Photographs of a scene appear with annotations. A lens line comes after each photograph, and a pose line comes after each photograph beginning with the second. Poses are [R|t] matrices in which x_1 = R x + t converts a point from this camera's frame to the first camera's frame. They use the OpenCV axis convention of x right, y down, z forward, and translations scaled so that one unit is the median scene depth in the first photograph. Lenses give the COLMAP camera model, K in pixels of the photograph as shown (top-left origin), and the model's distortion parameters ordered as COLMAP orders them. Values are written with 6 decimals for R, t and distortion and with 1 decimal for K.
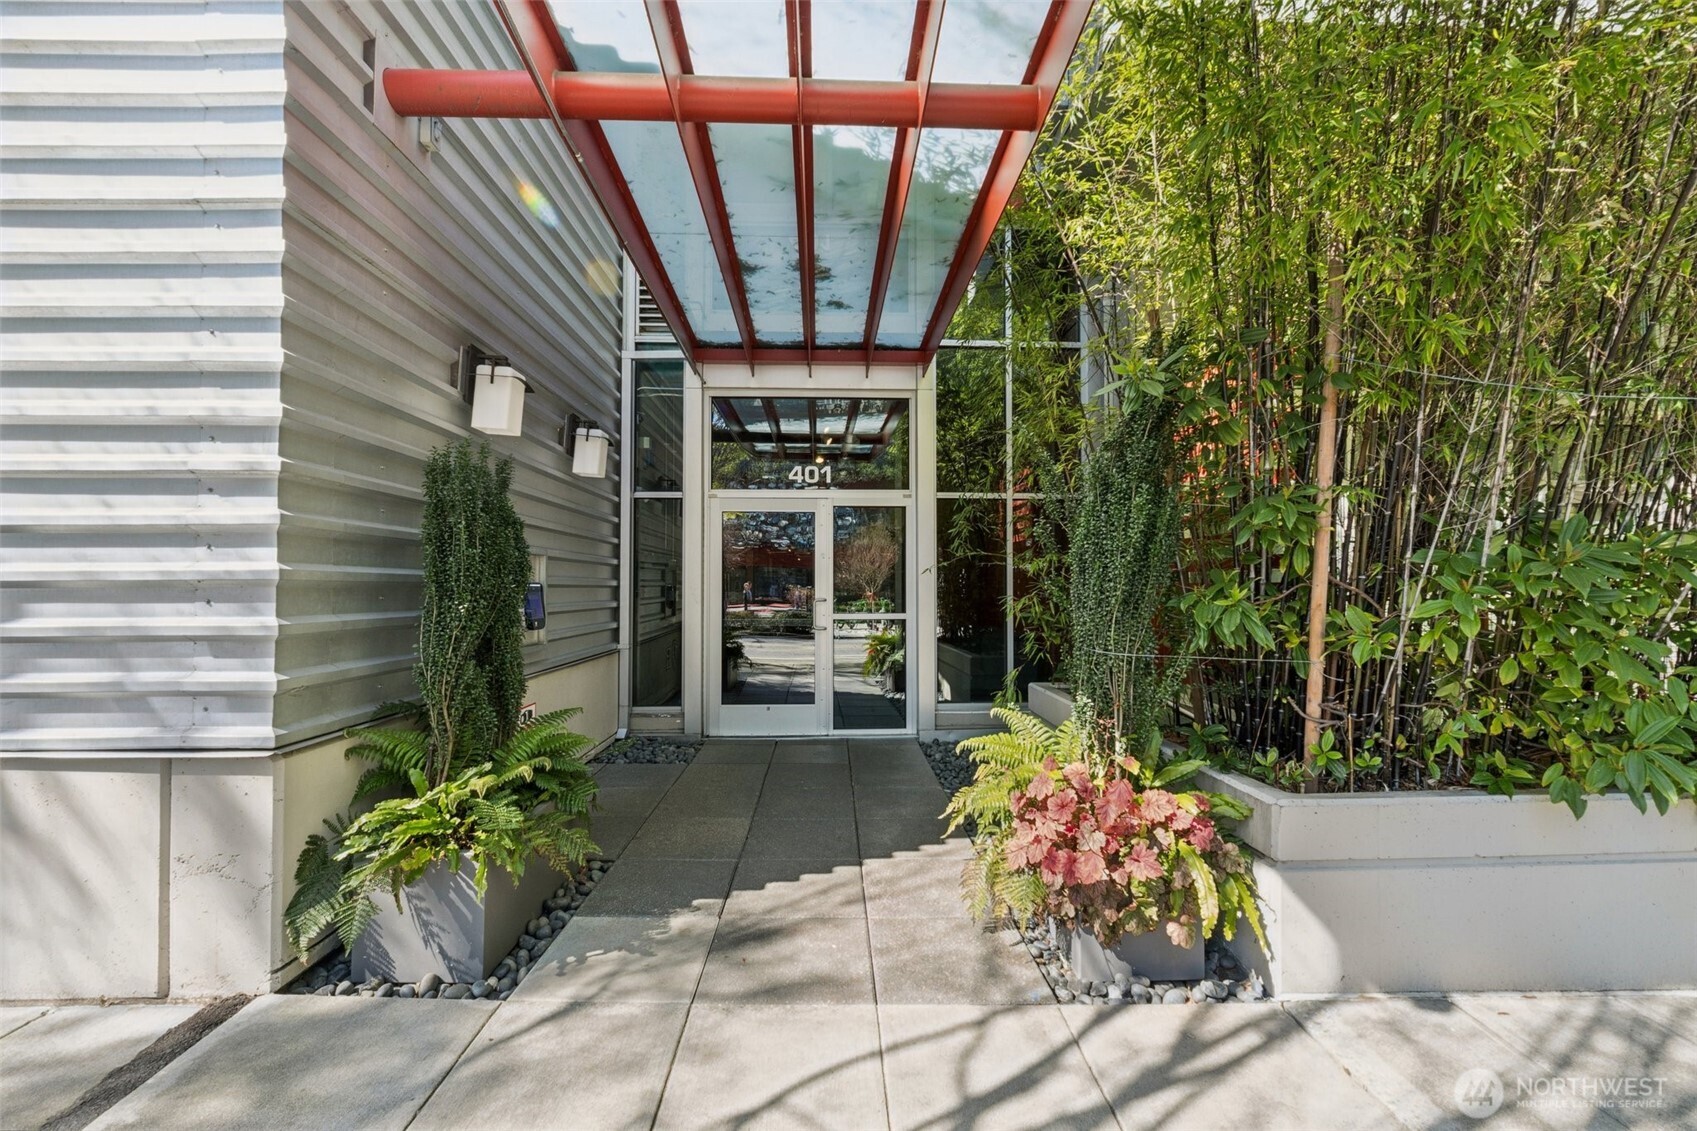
lens RADIAL K [[708.9, 0, 852.6], [0, 708.9, 570.1], [0, 0, 1]] dist [-0.010864, 0.001099]
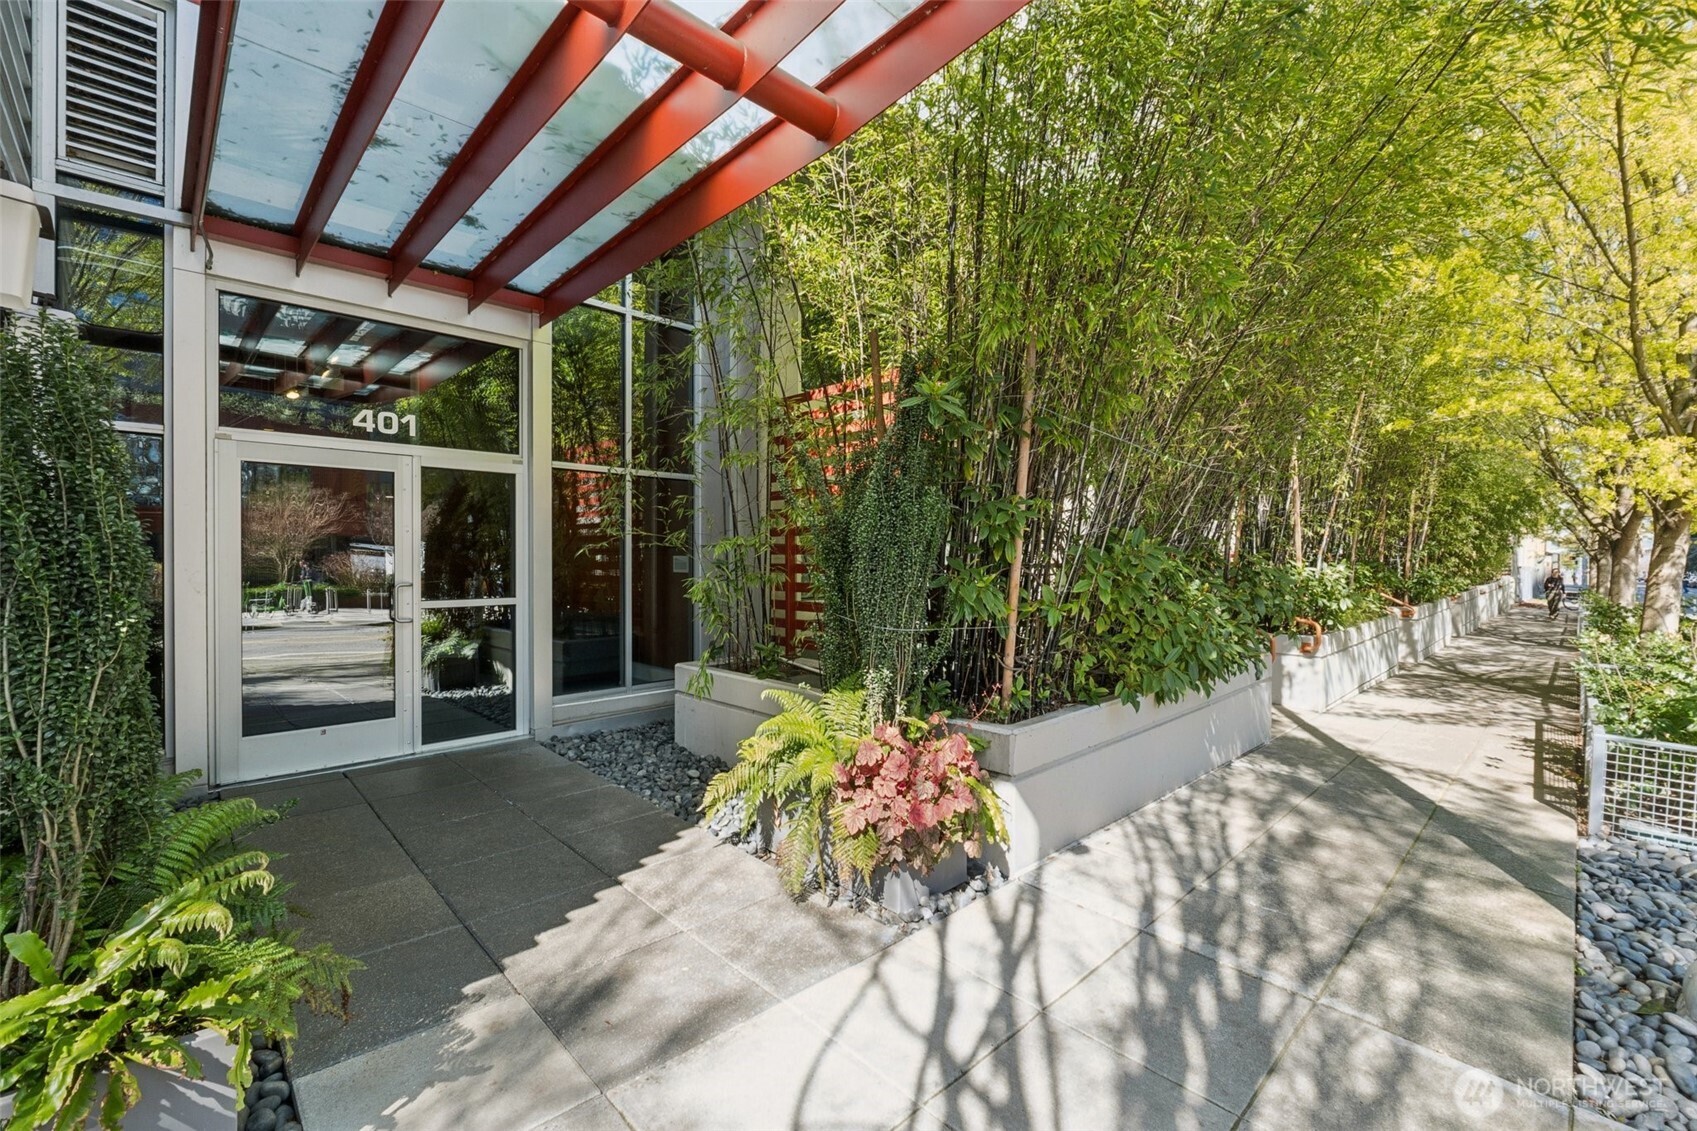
lens RADIAL K [[708.9, 0, 854.9], [0, 708.9, 564.0], [0, 0, 1]] dist [-0.010864, 0.001099]
pose [[0.741713, -0.001685, 0.670716, -0.367953], [-0.016377, 0.999653, 0.020623, -0.009504], [-0.670518, -0.026280, 0.741428, 0.150340]]
